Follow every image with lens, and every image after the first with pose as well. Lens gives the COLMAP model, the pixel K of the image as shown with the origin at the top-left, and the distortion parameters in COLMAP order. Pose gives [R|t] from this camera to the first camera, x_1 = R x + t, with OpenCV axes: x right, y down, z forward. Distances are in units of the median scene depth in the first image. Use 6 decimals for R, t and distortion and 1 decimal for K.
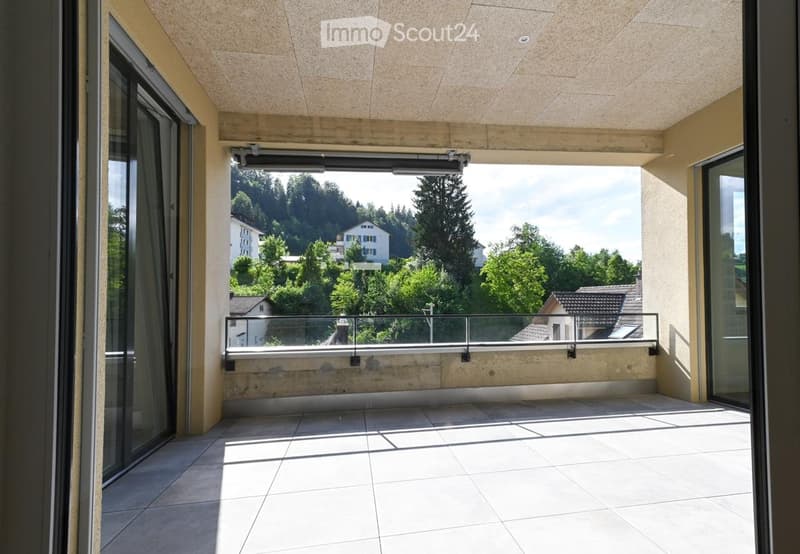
lens RADIAL K [[421.7, 0, 434.1], [0, 421.7, 295.1], [0, 0, 1]] dist [-0.001737, -0.000093]
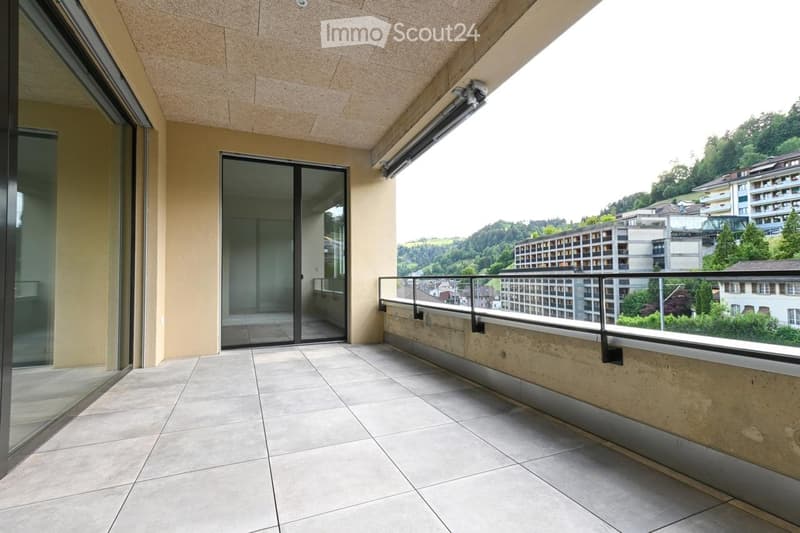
lens RADIAL K [[376.7, 0, 400.0], [0, 376.7, 266.5], [0, 0, 1]] dist [0.018799, -0.000050]
pose [[0.193928, -0.019816, -0.980816, 0.724850], [0.032442, 0.999379, -0.013776, 0.030288], [0.980479, -0.029148, 0.194450, 0.659533]]
